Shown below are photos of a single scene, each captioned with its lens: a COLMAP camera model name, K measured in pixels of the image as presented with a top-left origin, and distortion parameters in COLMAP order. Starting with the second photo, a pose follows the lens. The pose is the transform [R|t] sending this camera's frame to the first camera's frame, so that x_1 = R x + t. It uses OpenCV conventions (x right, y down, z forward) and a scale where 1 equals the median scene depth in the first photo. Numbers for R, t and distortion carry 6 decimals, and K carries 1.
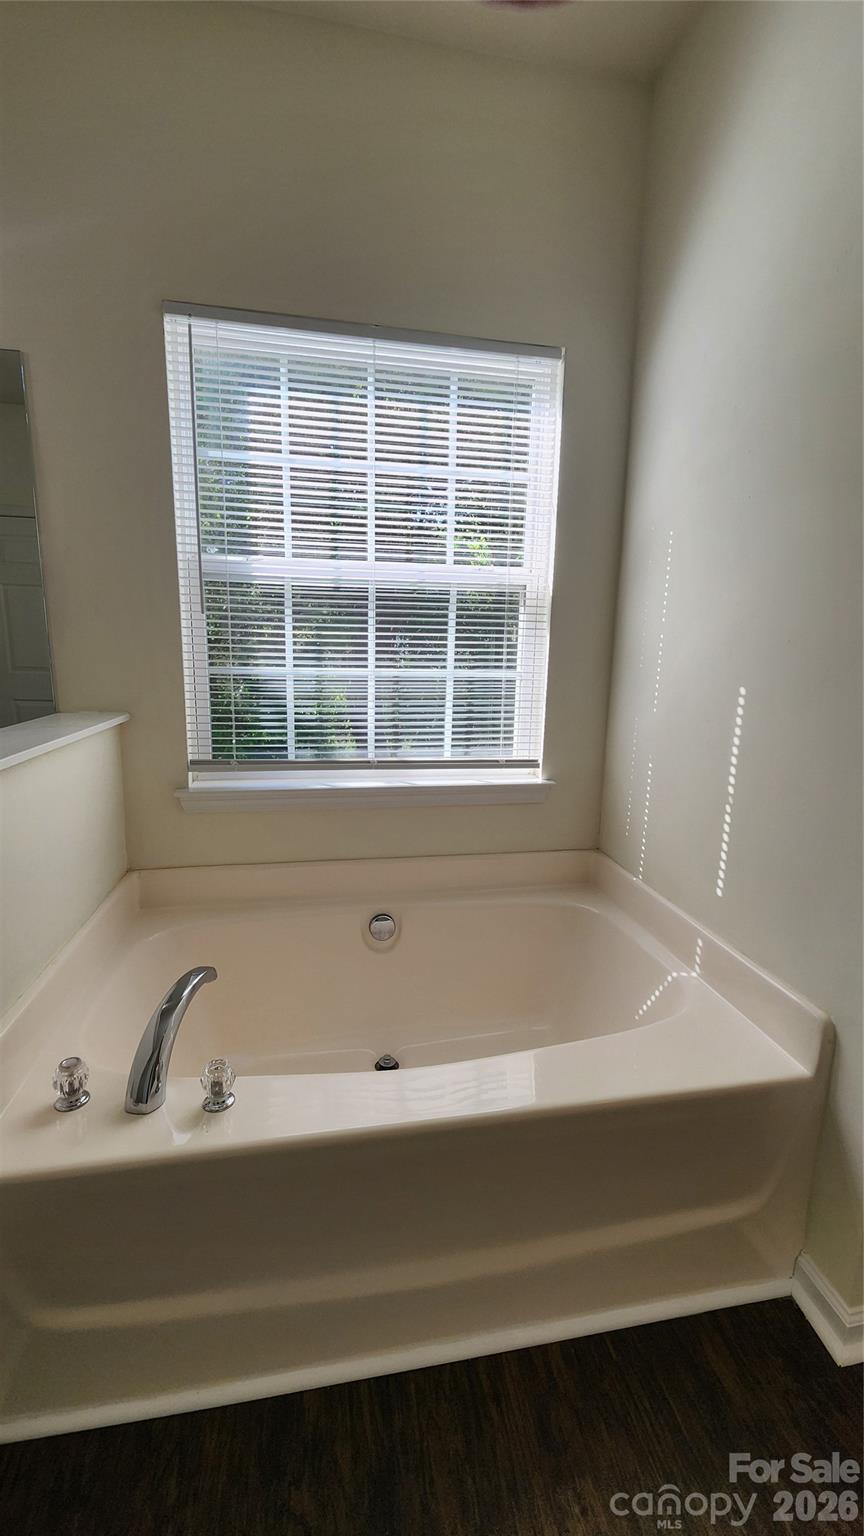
lens RADIAL K [[651.5, 0, 433.9], [0, 651.5, 761.3], [0, 0, 1]] dist [0.000253, -0.000203]
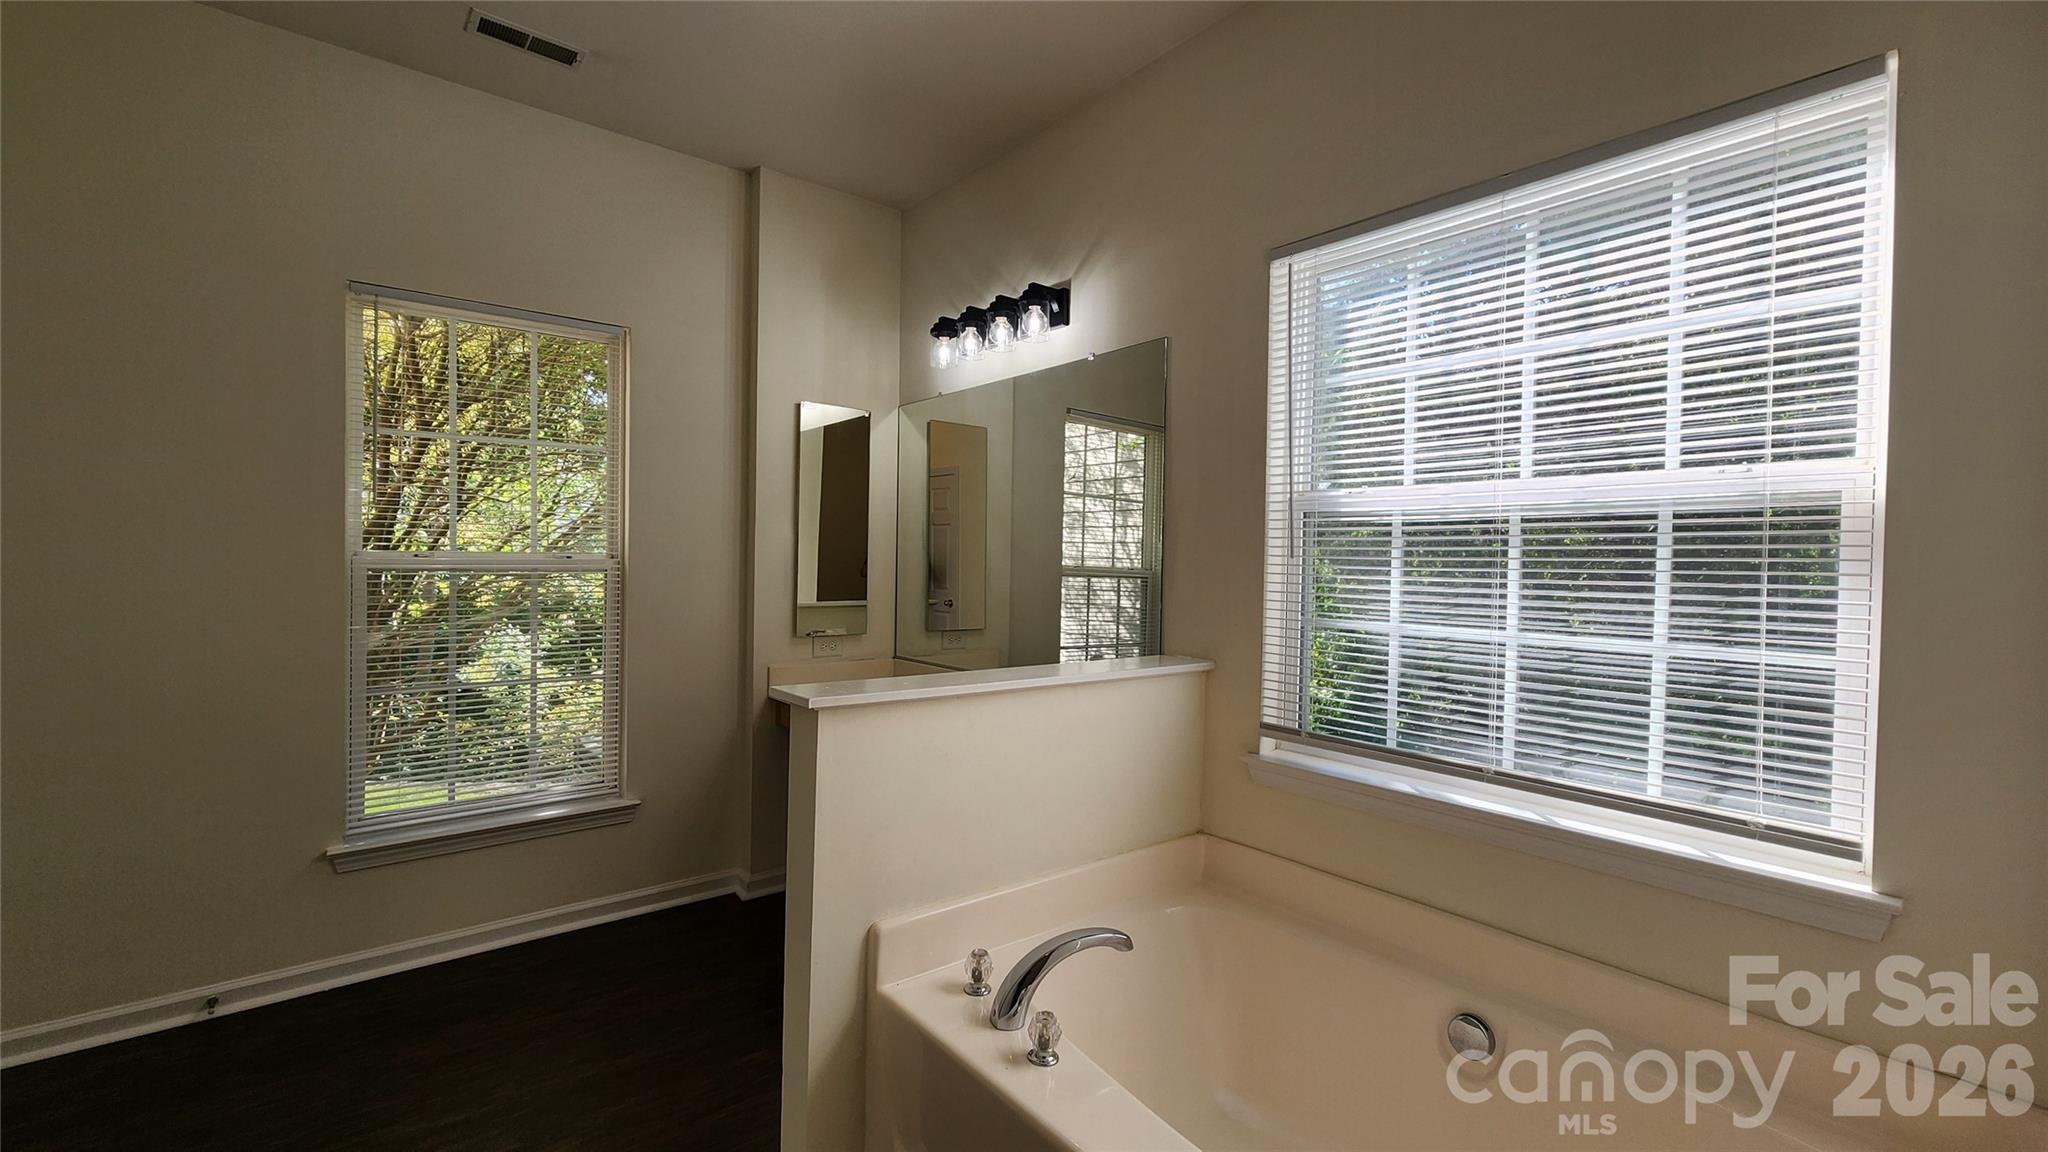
lens RADIAL K [[840.9, 0, 1024.0], [0, 840.9, 576.0], [0, 0, 1]] dist [0.016088, -0.000068]
pose [[0.472925, -0.000345, -0.881103, 0.453326], [-0.177611, 0.979435, -0.095714, -0.028215], [0.863016, 0.201759, 0.463138, 0.156005]]
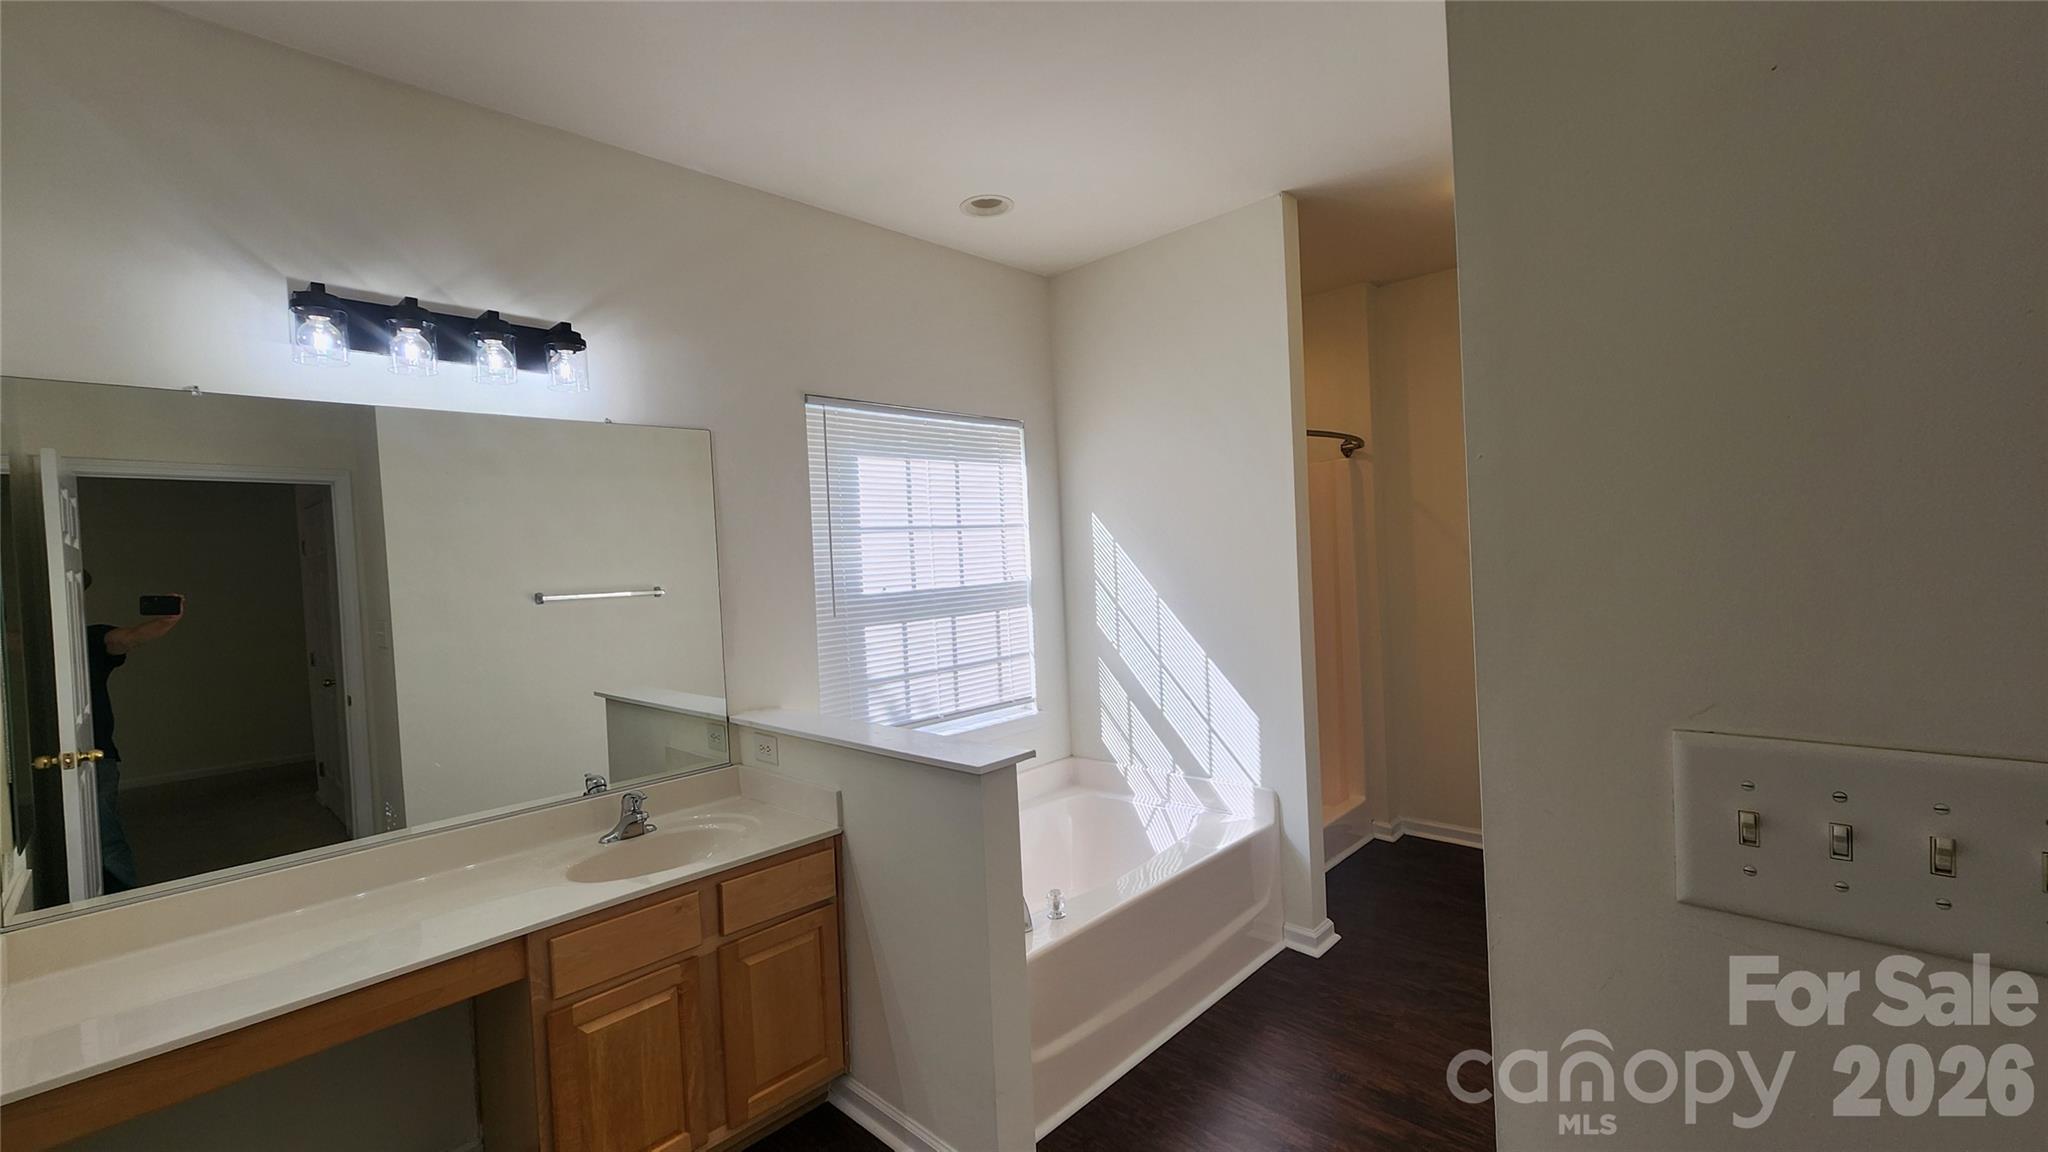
lens RADIAL K [[840.9, 0, 1024.0], [0, 840.9, 576.0], [0, 0, 1]] dist [0.016088, -0.000068]
pose [[0.809797, -0.075273, 0.581862, -0.918331], [0.169146, 0.979581, -0.108681, -0.064634], [-0.561800, 0.186429, 0.805993, -0.489000]]
